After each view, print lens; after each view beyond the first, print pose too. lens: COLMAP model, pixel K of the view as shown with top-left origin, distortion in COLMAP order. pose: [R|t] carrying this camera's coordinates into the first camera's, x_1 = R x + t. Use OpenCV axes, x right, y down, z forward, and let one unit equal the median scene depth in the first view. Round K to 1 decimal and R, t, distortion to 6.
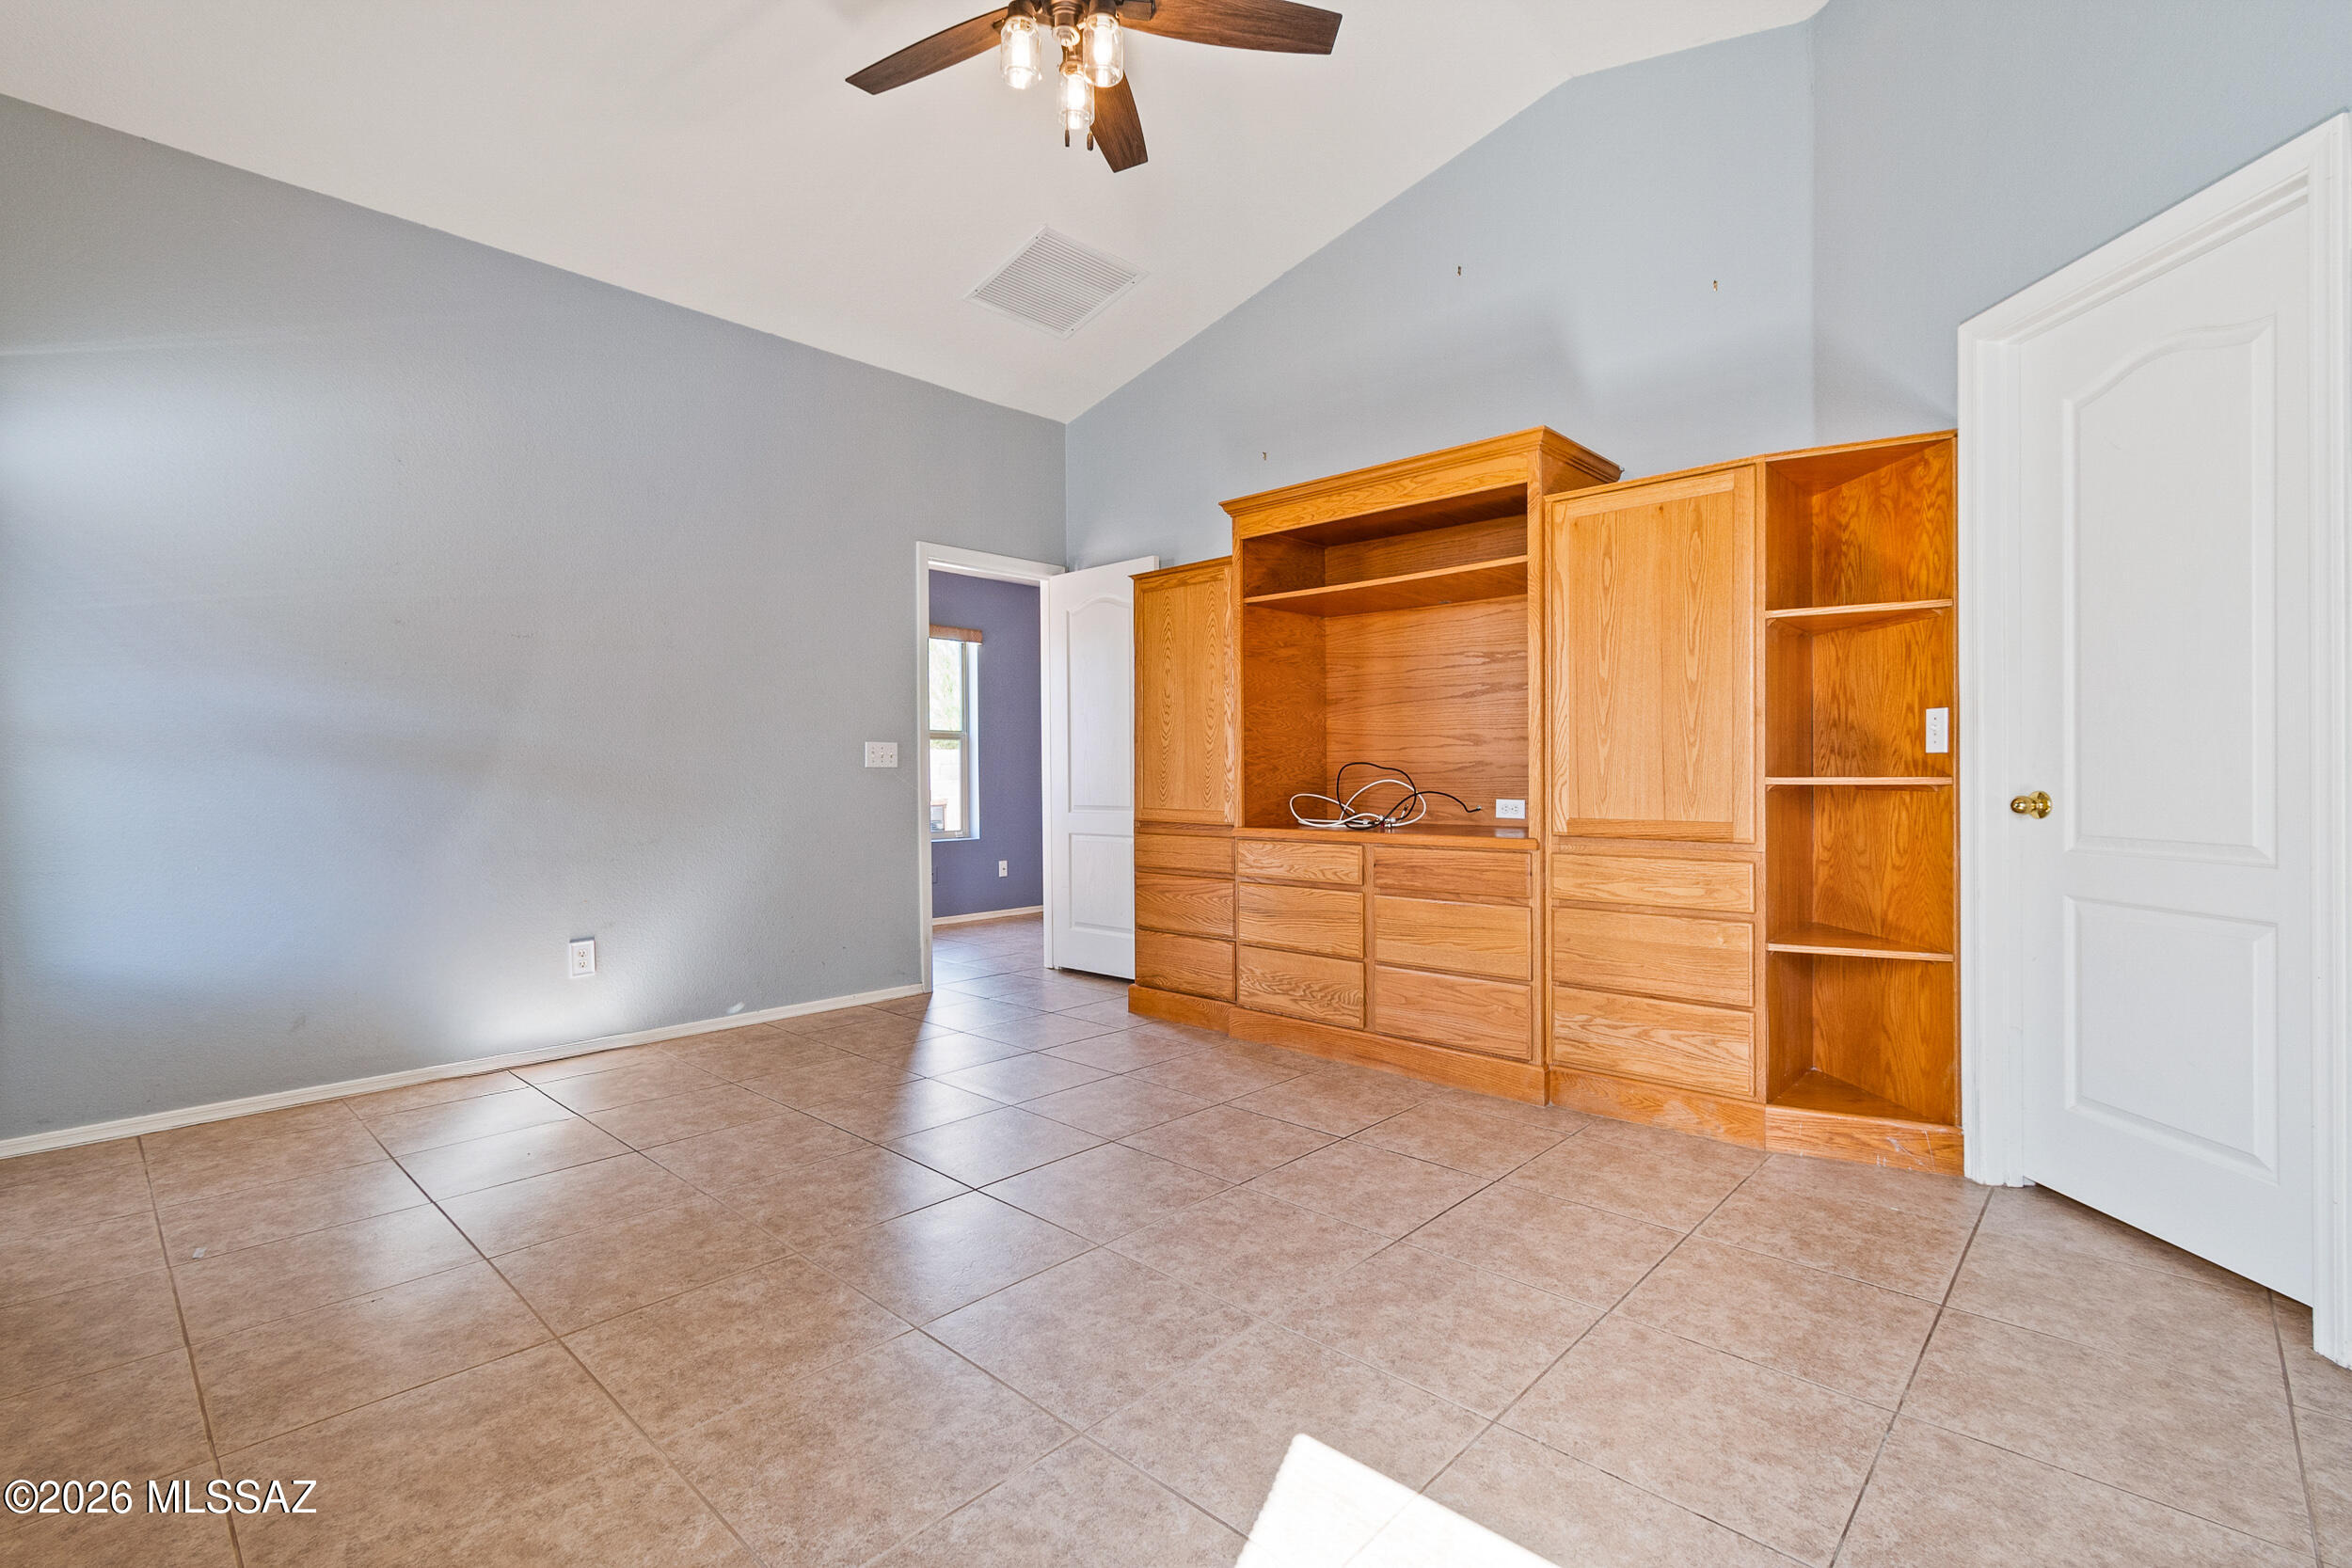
lens RADIAL K [[1058.2, 0, 1193.4], [0, 1058.2, 782.3], [0, 0, 1]] dist [0.000267, 0.000290]
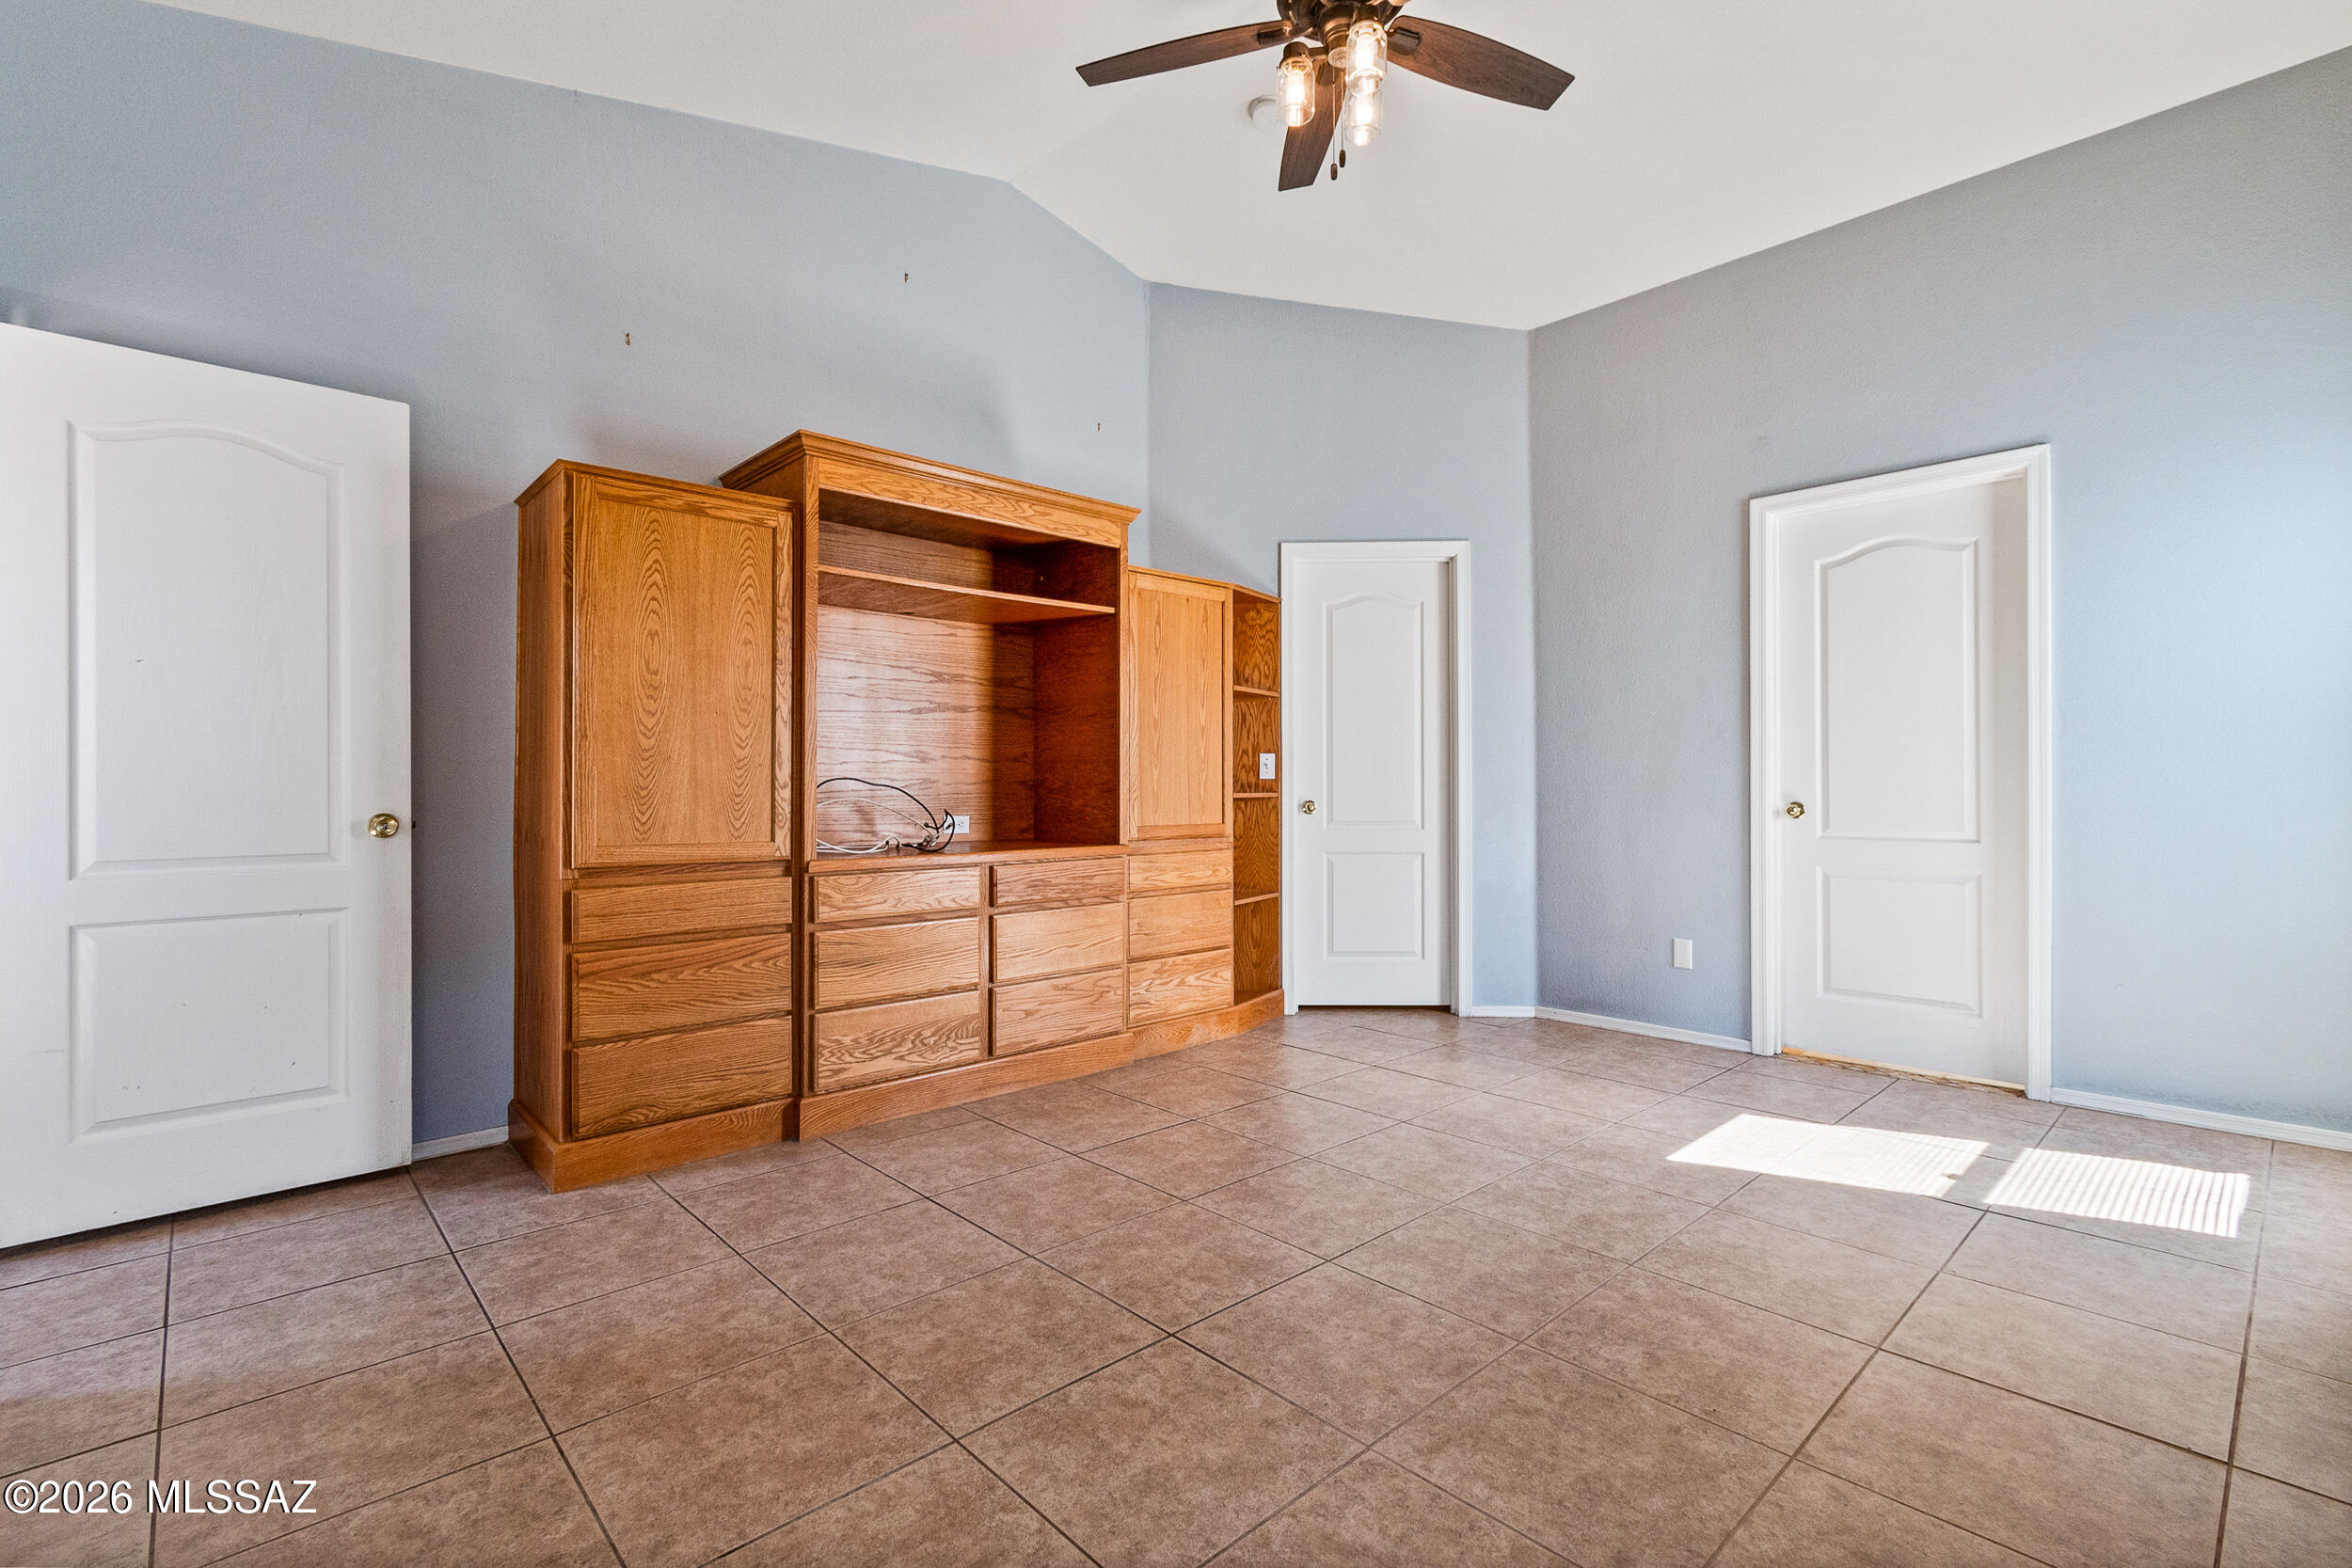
lens RADIAL K [[1058.2, 0, 1193.6], [0, 1058.2, 782.9], [0, 0, 1]] dist [0.000267, 0.000290]
pose [[0.065971, 0.009160, 0.997779, -0.910351], [0.009729, 0.999904, -0.009823, -0.004437], [-0.997774, 0.010355, 0.065876, 0.871803]]
